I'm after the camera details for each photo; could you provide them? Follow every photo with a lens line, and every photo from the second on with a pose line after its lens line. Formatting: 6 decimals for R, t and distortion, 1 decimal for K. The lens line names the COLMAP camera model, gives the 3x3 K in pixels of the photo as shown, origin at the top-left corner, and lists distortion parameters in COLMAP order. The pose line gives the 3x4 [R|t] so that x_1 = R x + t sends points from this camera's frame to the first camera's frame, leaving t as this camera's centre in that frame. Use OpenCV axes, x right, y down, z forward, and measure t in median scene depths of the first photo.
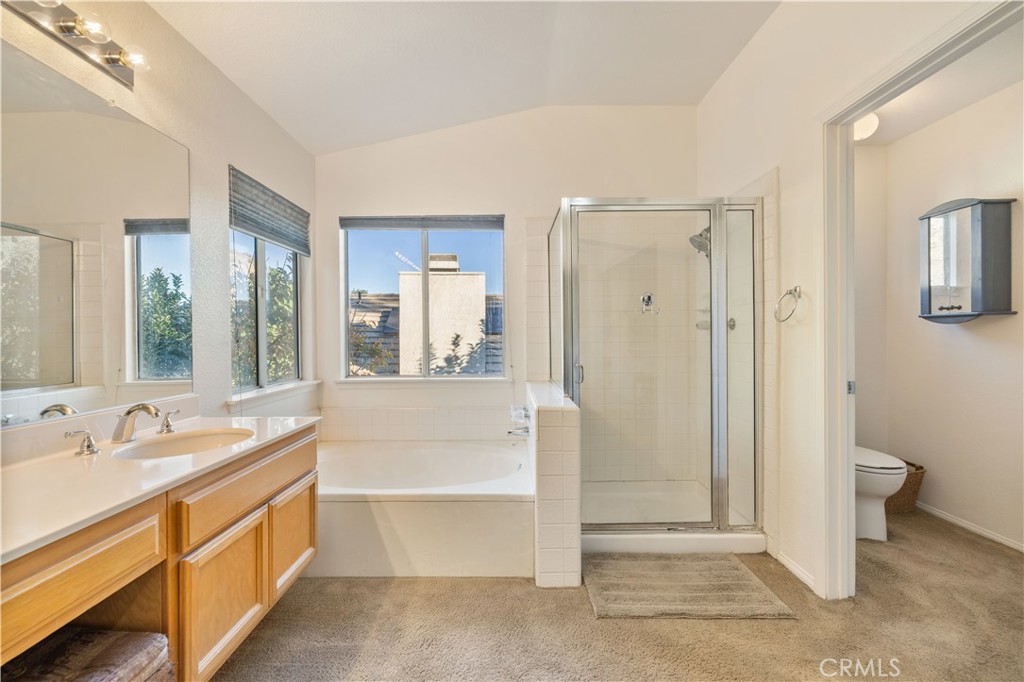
lens RADIAL K [[433.3, 0, 508.1], [0, 433.3, 332.7], [0, 0, 1]] dist [0.001973, 0.000503]
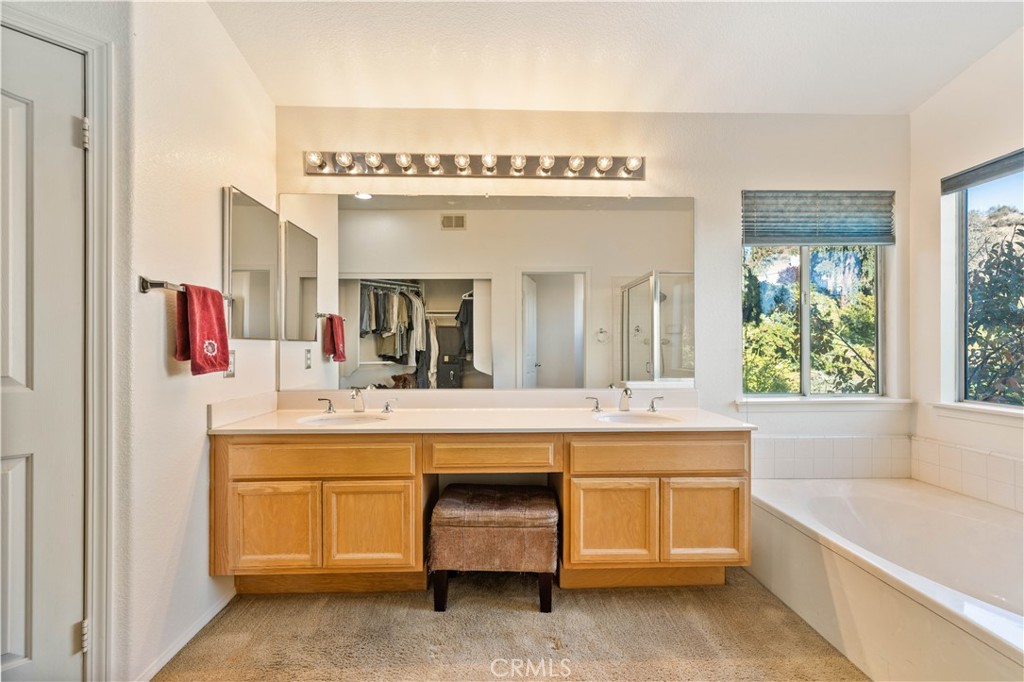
lens RADIAL K [[433.3, 0, 507.1], [0, 433.3, 339.0], [0, 0, 1]] dist [0.001973, 0.000503]
pose [[0.034751, -0.010413, -0.999342, 0.518800], [0.010218, 0.999897, -0.010063, 0.001979], [0.999344, -0.009862, 0.034854, 0.399880]]
